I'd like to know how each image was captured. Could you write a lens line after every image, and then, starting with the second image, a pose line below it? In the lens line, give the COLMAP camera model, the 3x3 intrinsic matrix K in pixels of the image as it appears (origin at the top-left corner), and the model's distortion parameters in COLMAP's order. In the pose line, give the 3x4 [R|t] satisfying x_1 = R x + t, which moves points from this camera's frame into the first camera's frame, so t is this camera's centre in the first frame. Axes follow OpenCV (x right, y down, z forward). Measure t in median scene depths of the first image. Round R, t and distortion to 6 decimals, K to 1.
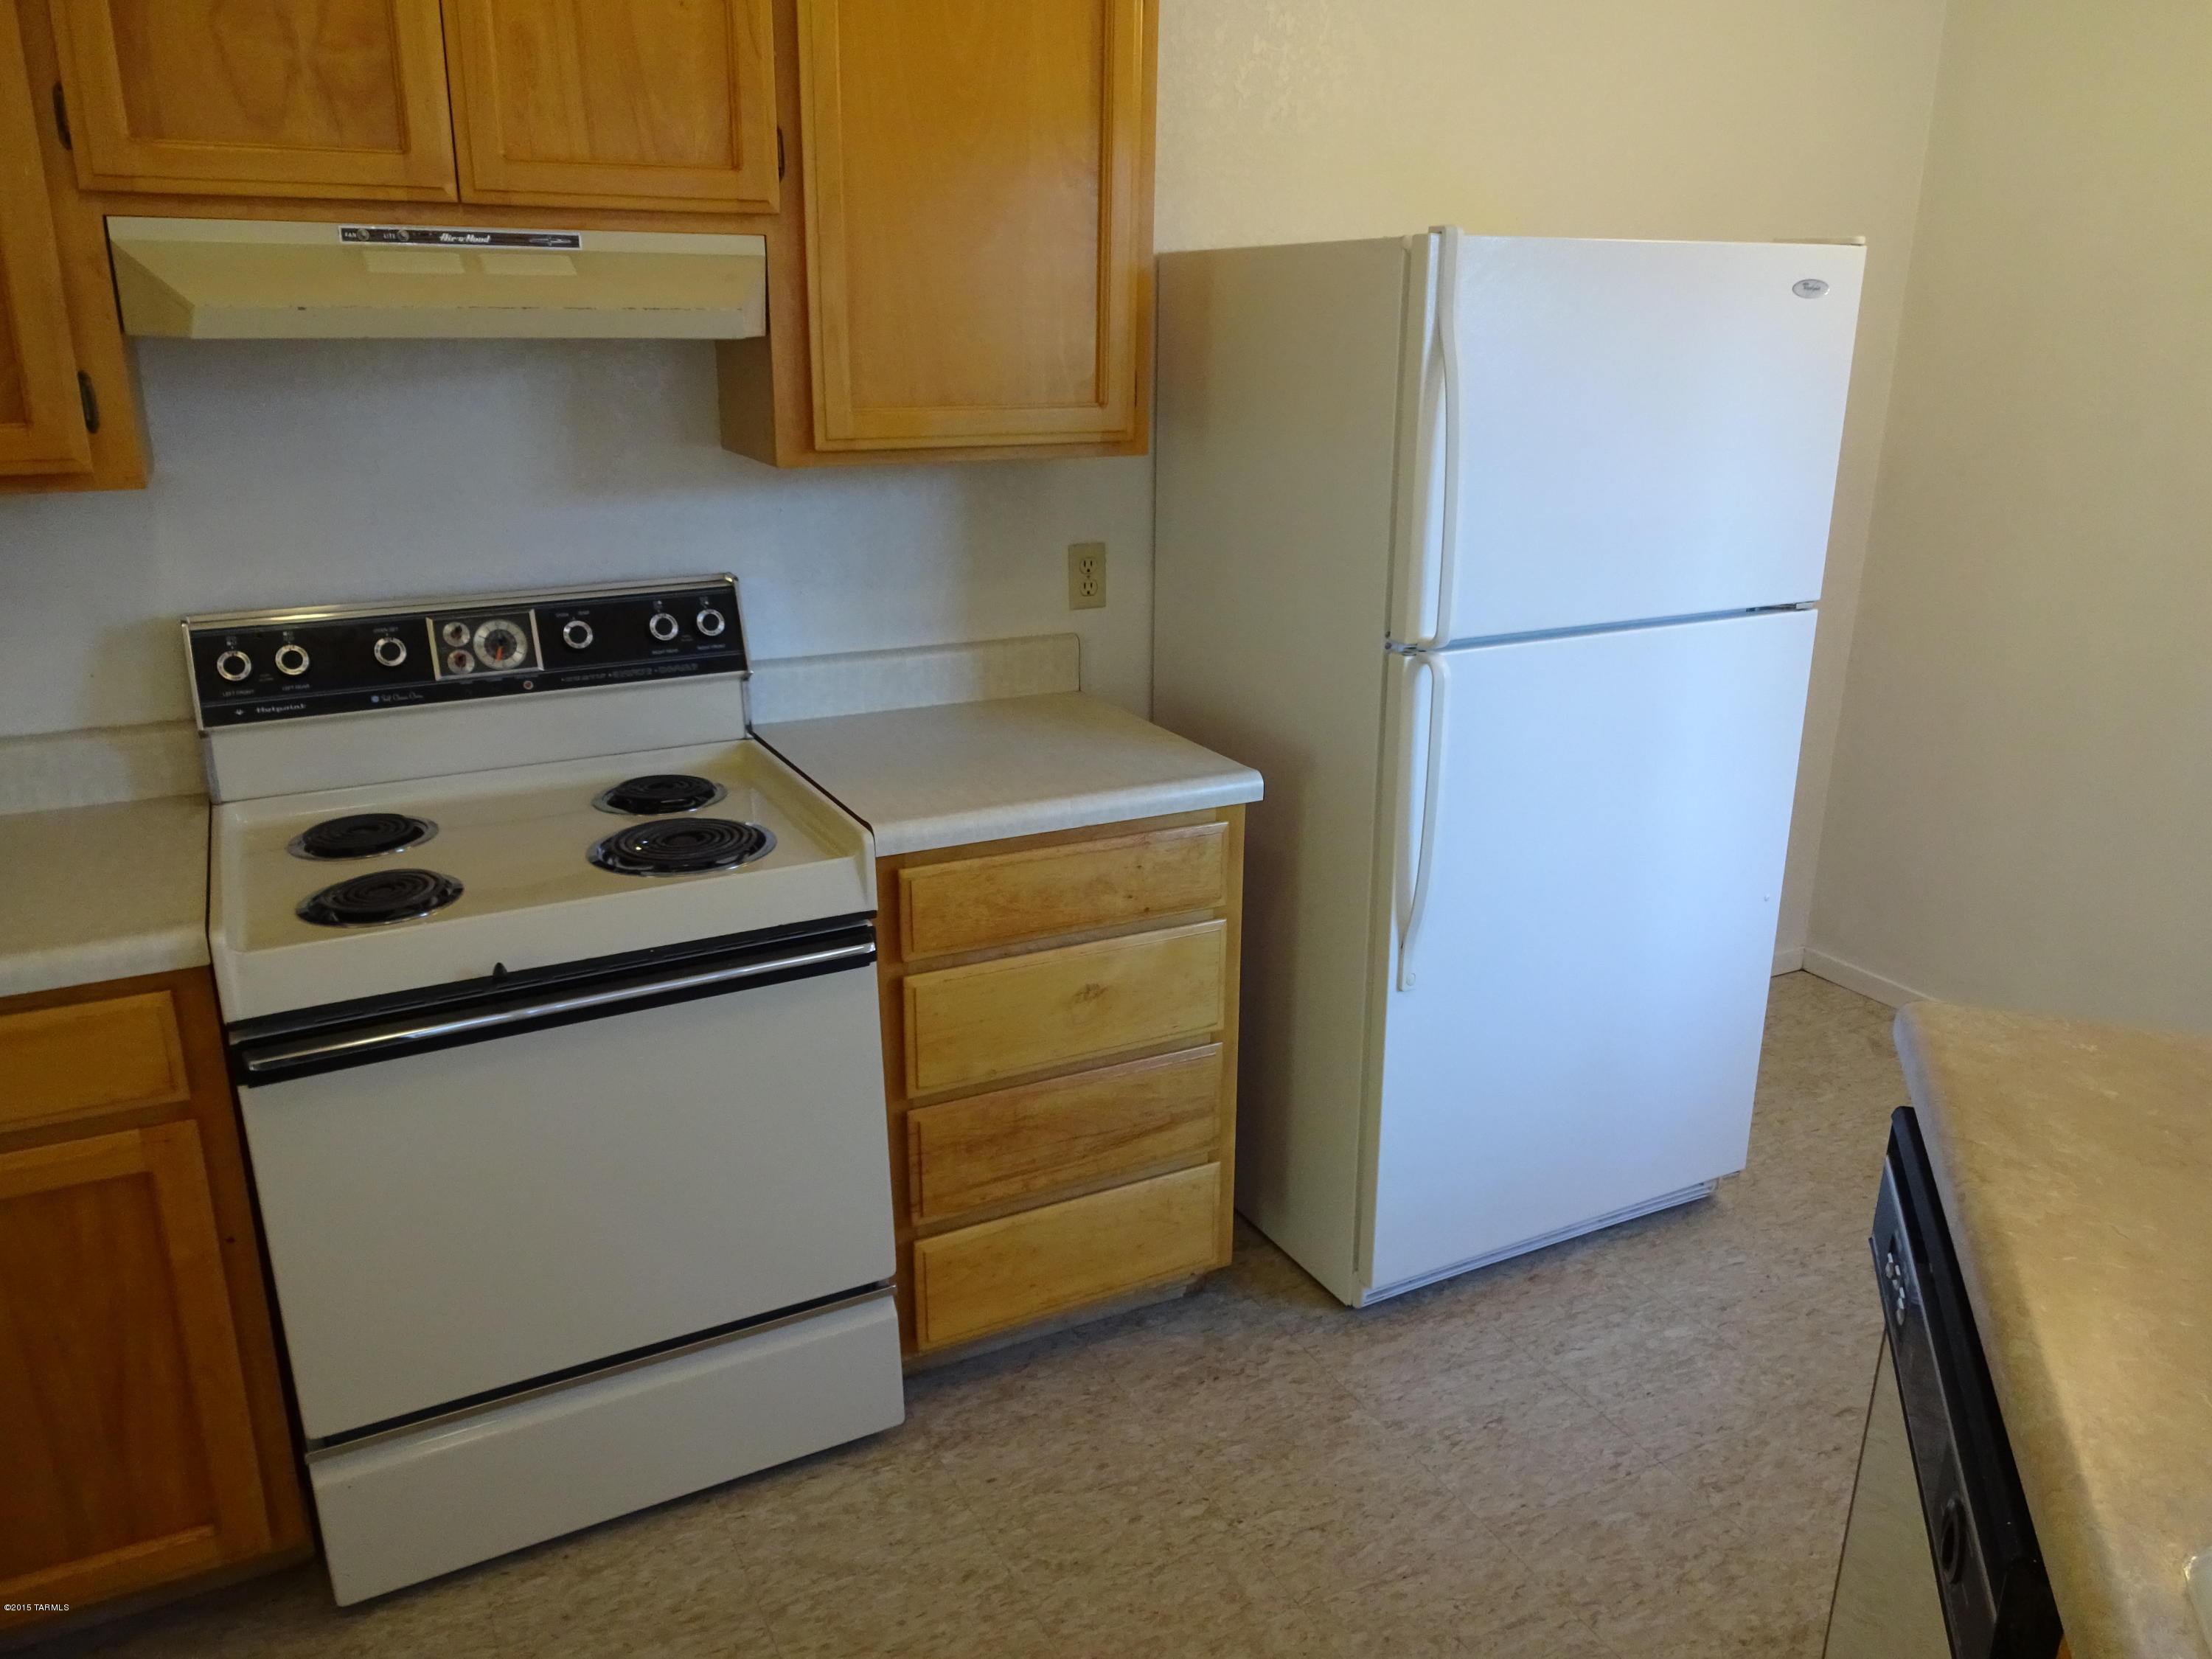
lens RADIAL K [[1612.9, 0, 1106.9], [0, 1612.9, 834.3], [0, 0, 1]] dist [-0.009557, 0.000001]
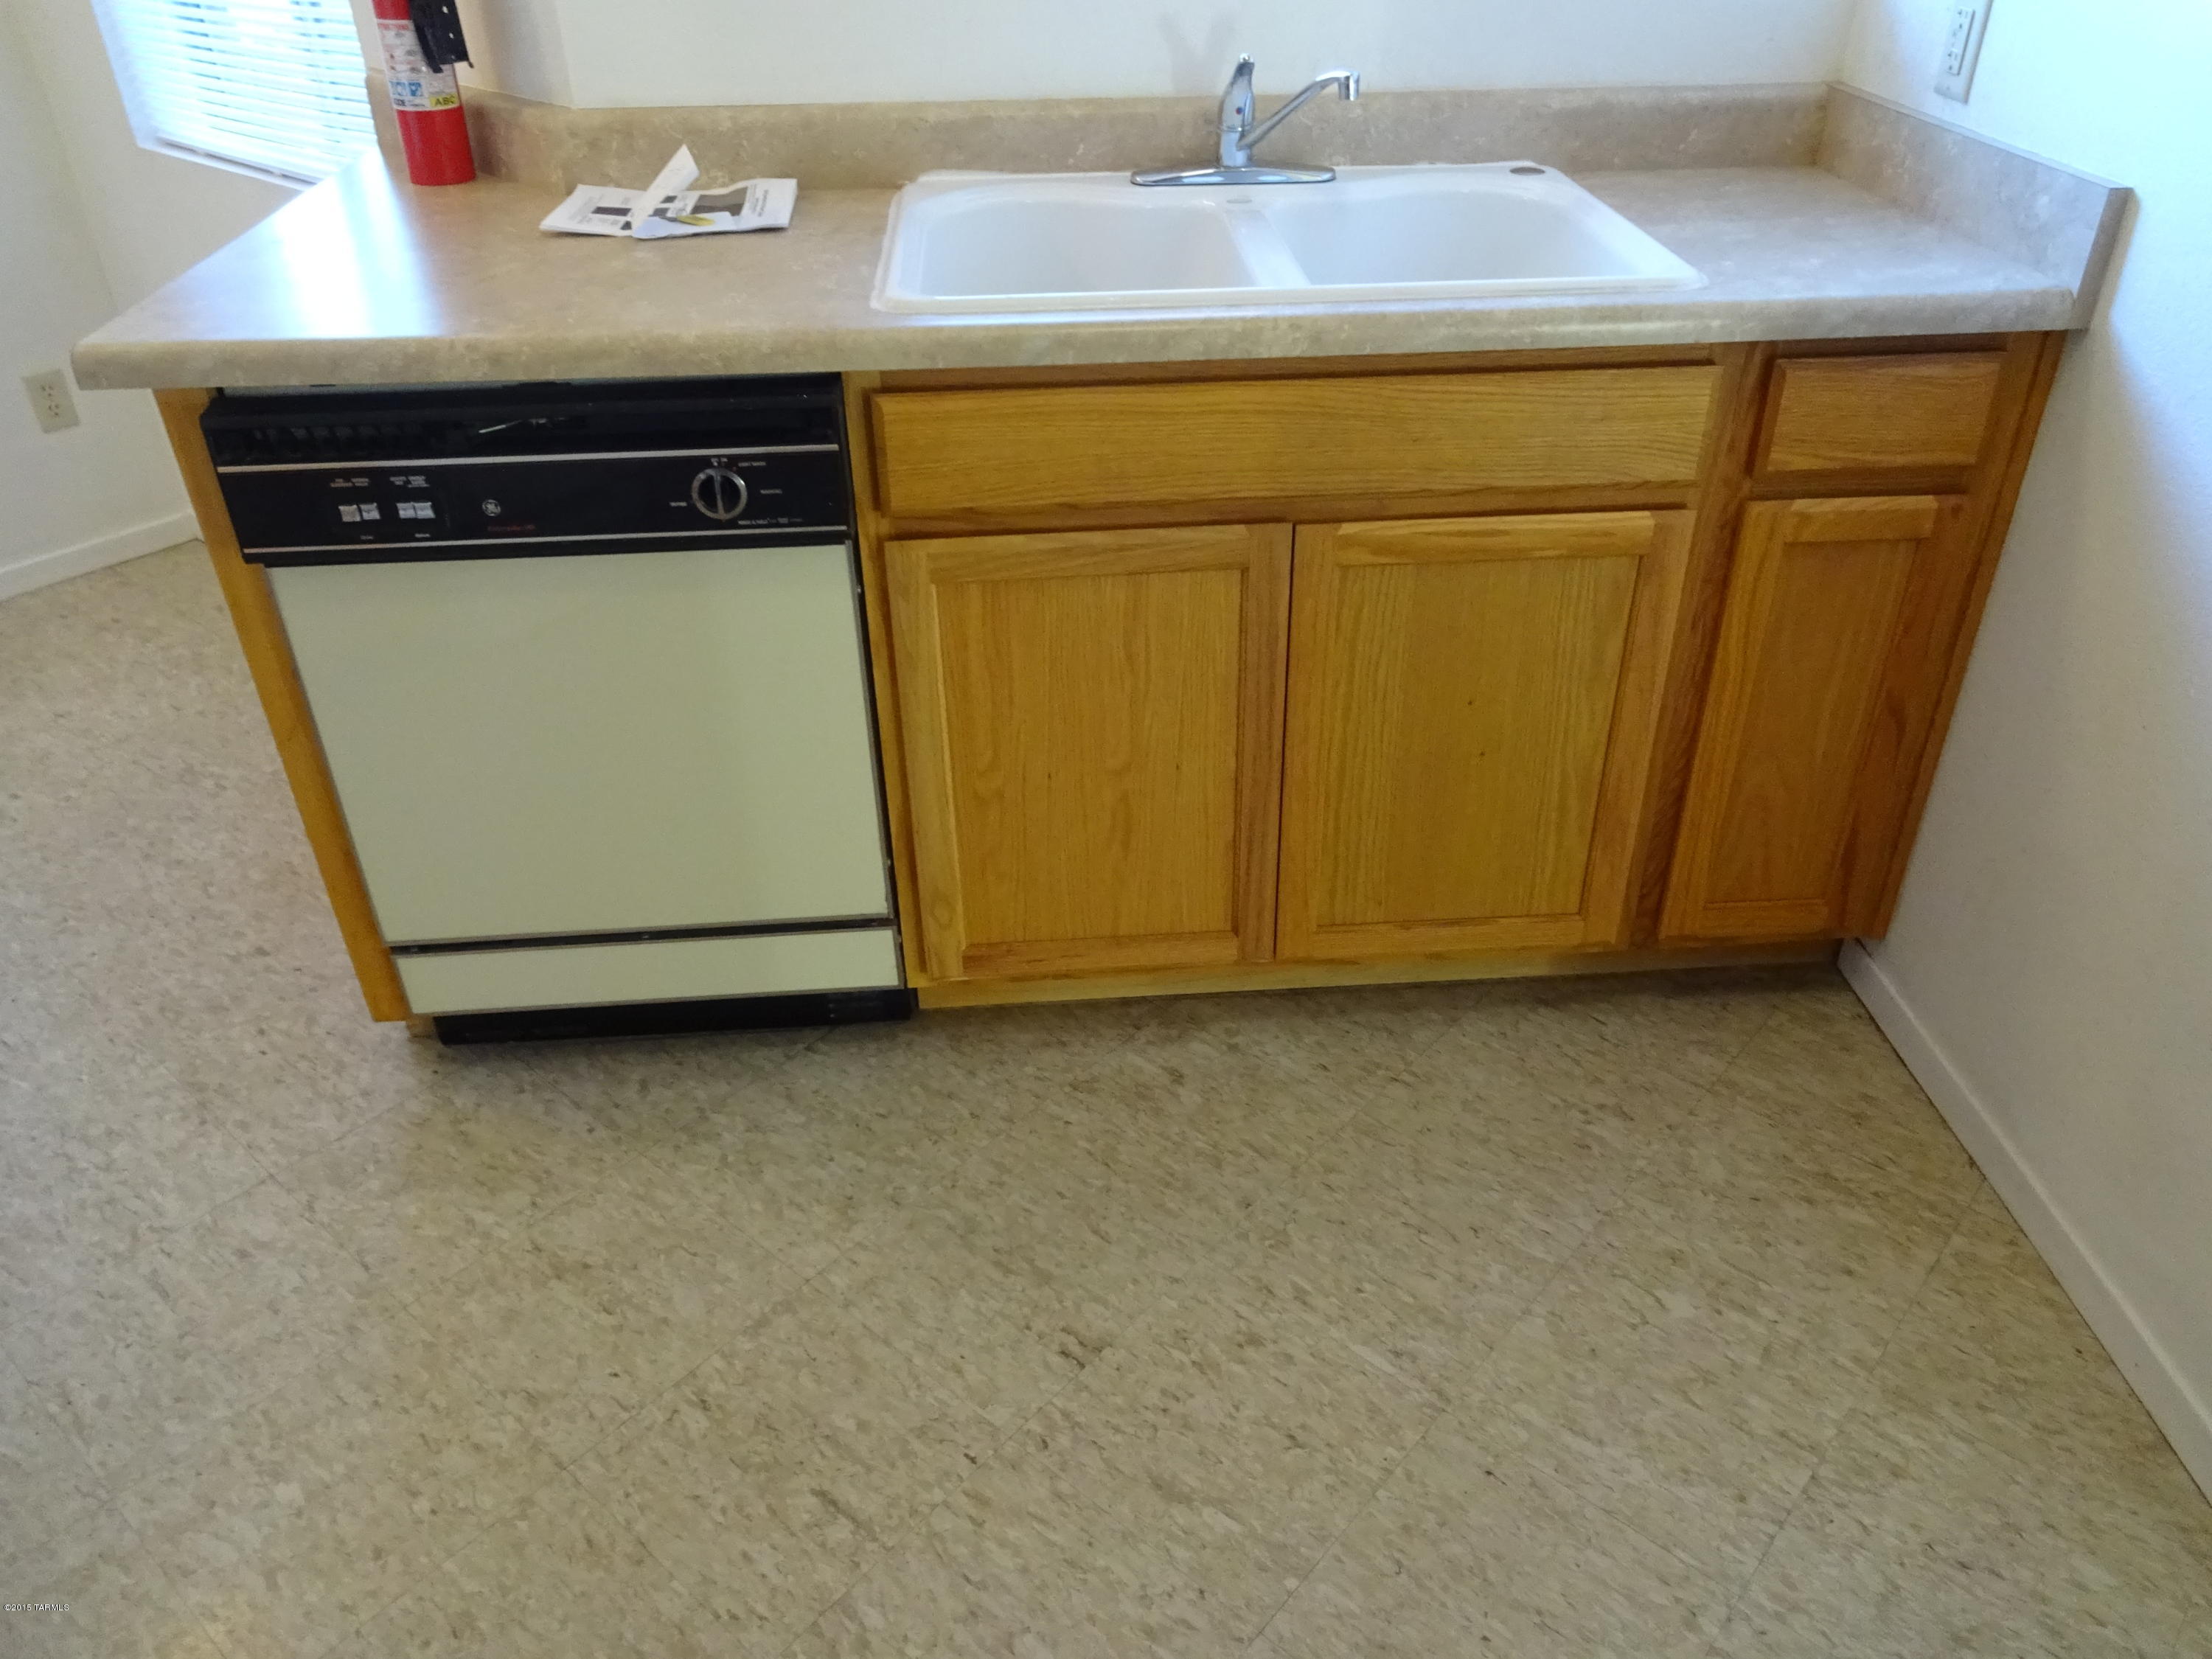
lens RADIAL K [[1617.0, 0, 1102.0], [0, 1617.0, 827.1], [0, 0, 1]] dist [-0.009060, -0.005146]
pose [[-0.381838, -0.504211, 0.774577, -0.447731], [0.291253, 0.729733, 0.618597, -0.079330], [-0.877138, 0.461802, -0.131787, 0.496874]]
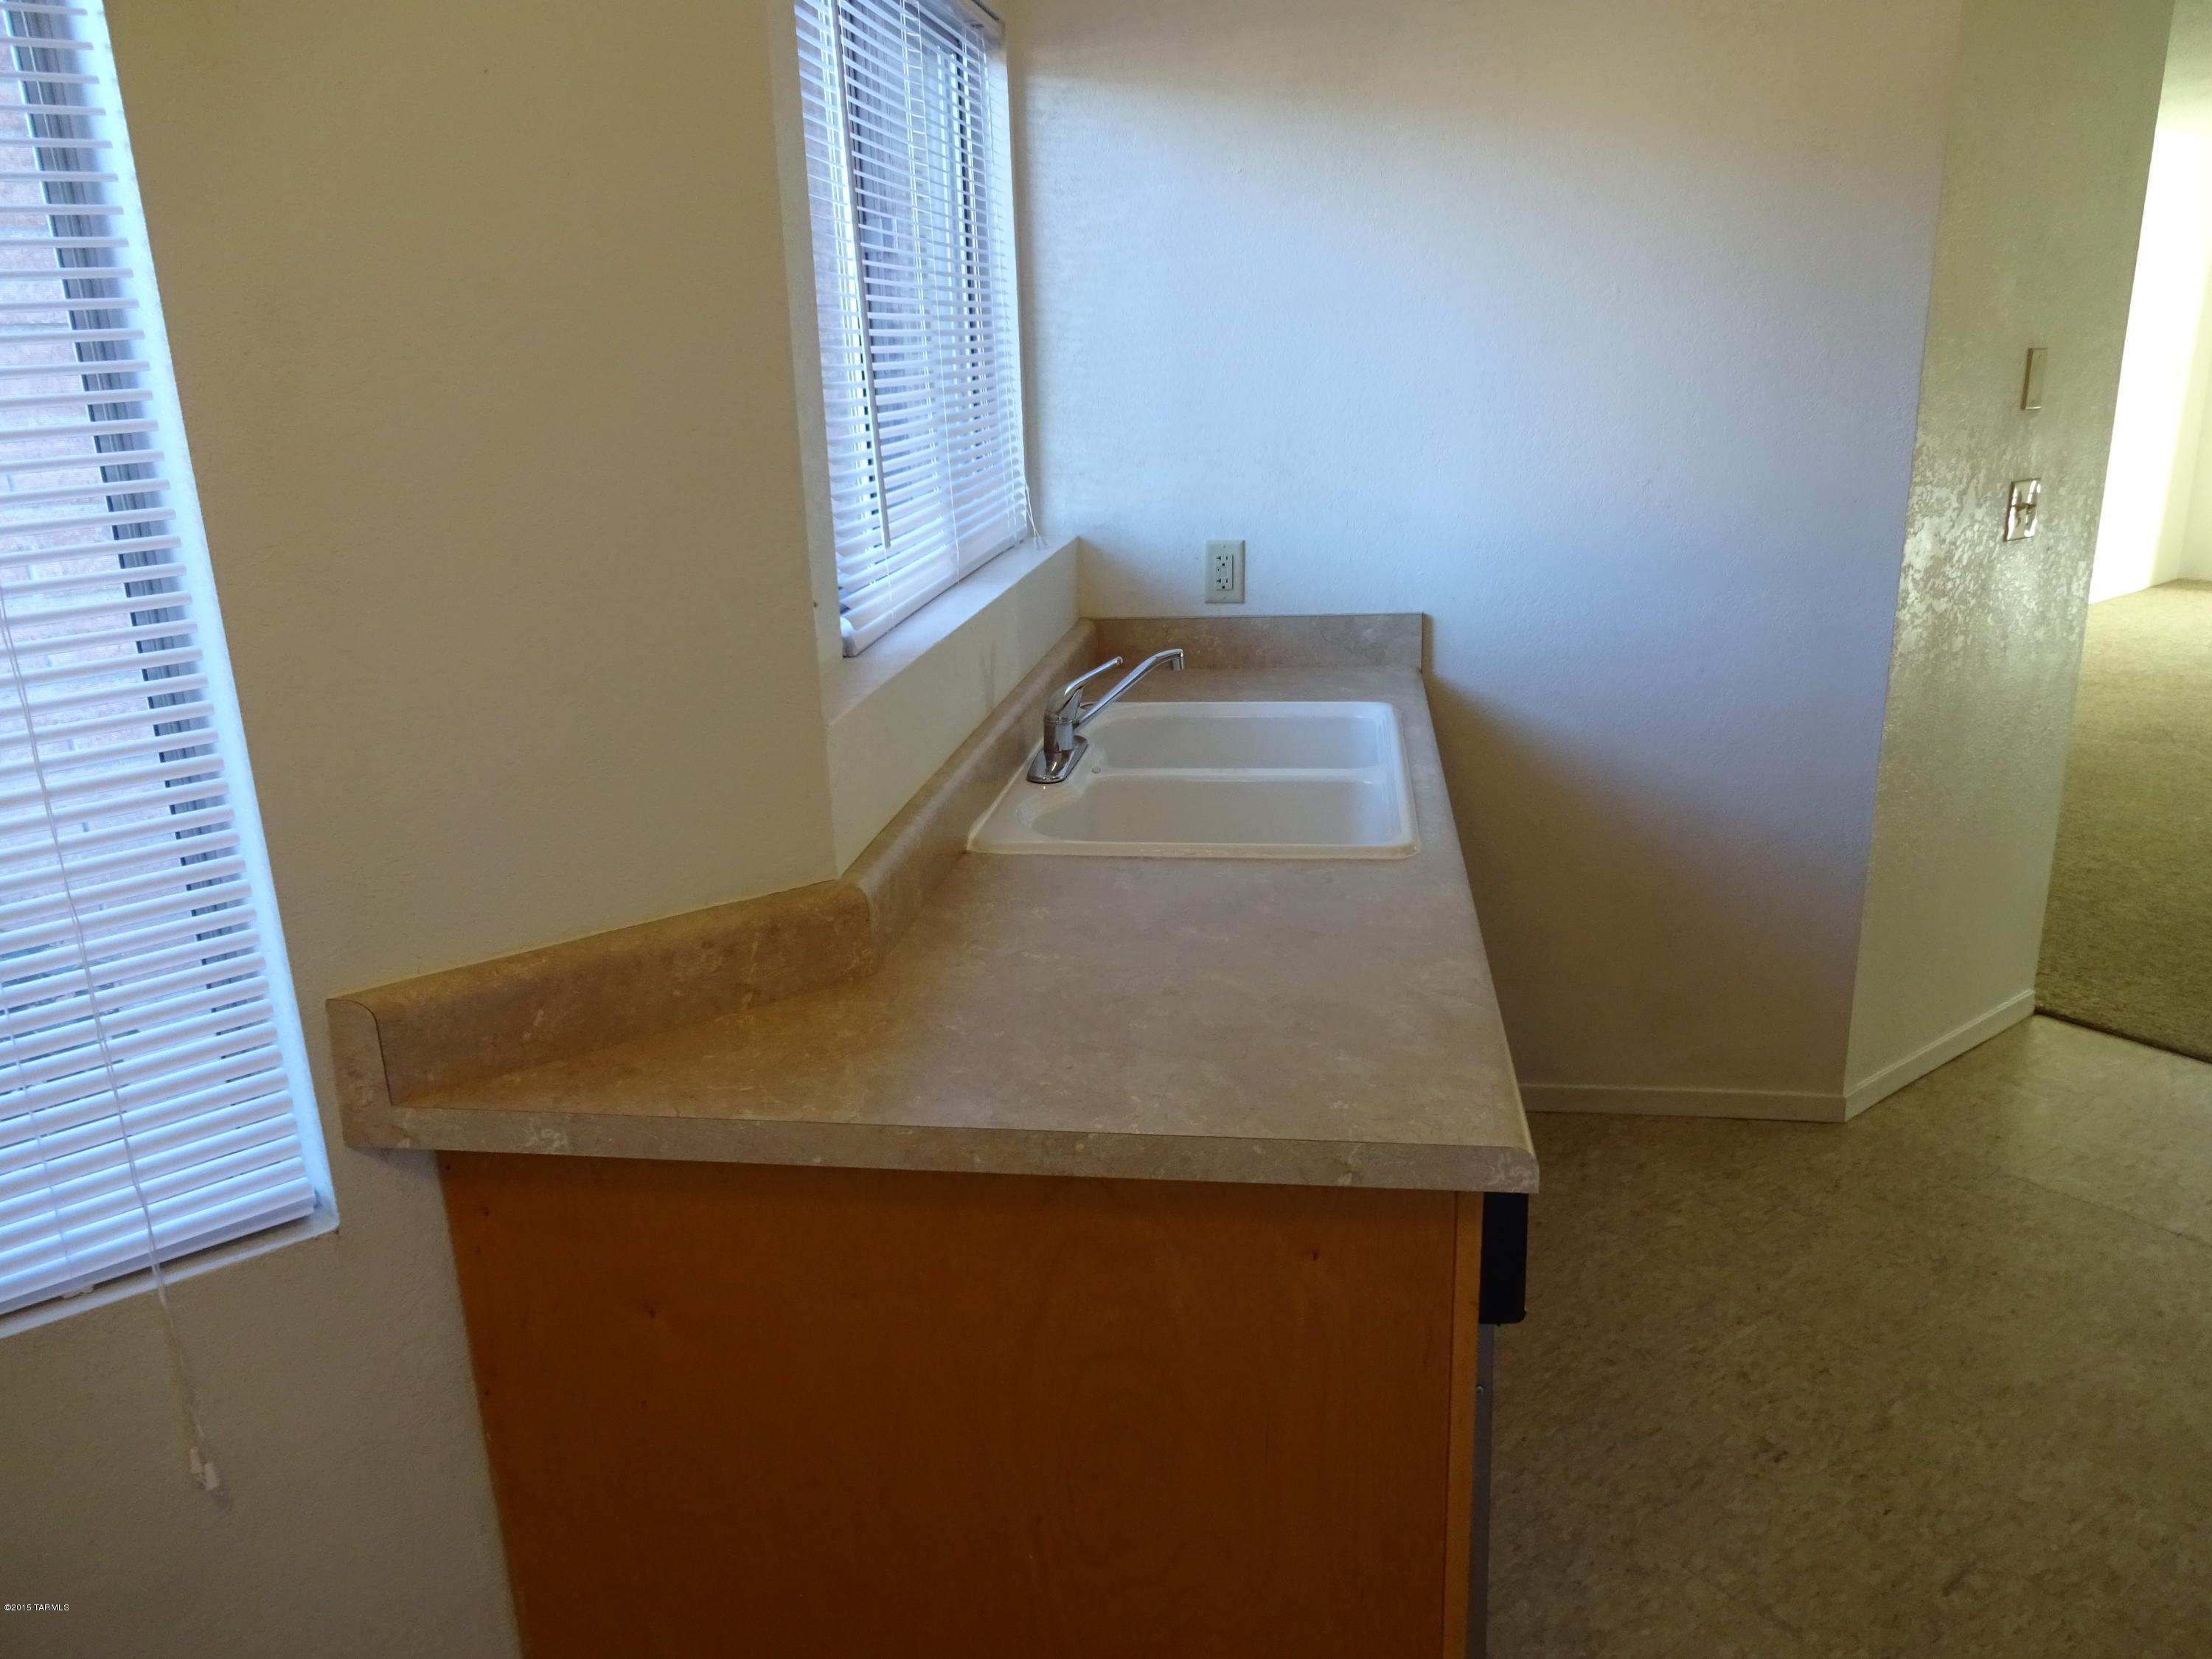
lens RADIAL K [[1617.0, 0, 1102.0], [0, 1617.0, 827.1], [0, 0, 1]] dist [-0.009060, -0.005146]
pose [[-0.984036, 0.086437, -0.155569, 0.575483], [-0.016309, 0.826660, 0.562466, -0.341867], [0.177221, 0.556024, -0.812053, 1.063373]]
